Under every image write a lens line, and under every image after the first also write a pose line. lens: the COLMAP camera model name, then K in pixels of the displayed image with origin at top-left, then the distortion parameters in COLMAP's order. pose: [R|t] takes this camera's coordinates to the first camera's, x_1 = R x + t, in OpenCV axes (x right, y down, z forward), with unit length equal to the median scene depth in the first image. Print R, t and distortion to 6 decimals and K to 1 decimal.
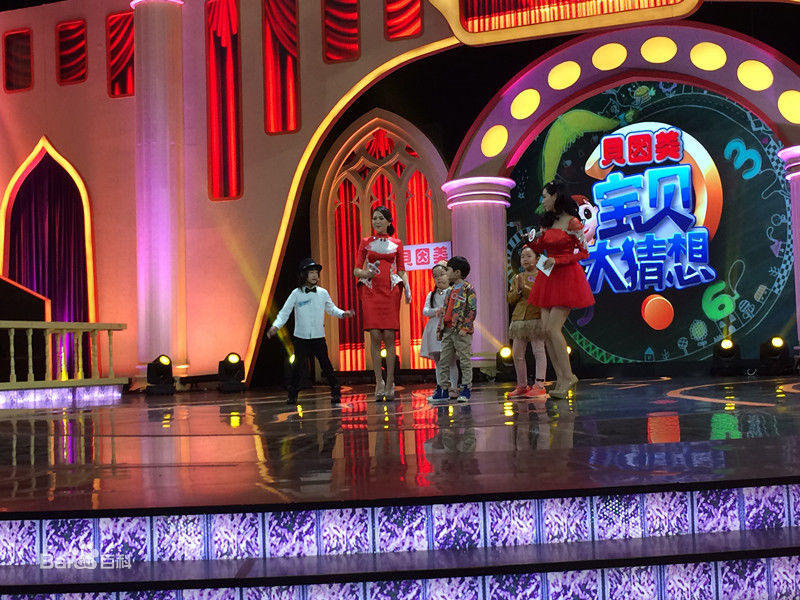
lens RADIAL K [[1239.6, 0, 400.0], [0, 1239.6, 300.0], [0, 0, 1]] dist [0.015289, 0.075595]
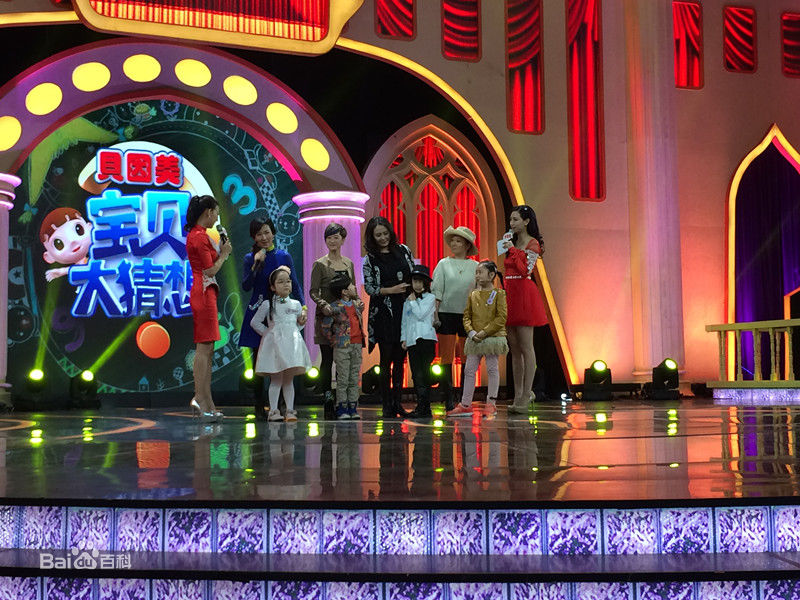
lens RADIAL K [[1287.3, 0, 400.0], [0, 1287.3, 300.0], [0, 0, 1]] dist [0.044249, -0.033212]
pose [[0.630339, 0.069677, 0.773187, -0.442369], [-0.043826, 0.997570, -0.054169, 0.024178], [-0.775082, 0.000259, 0.631860, 0.219482]]
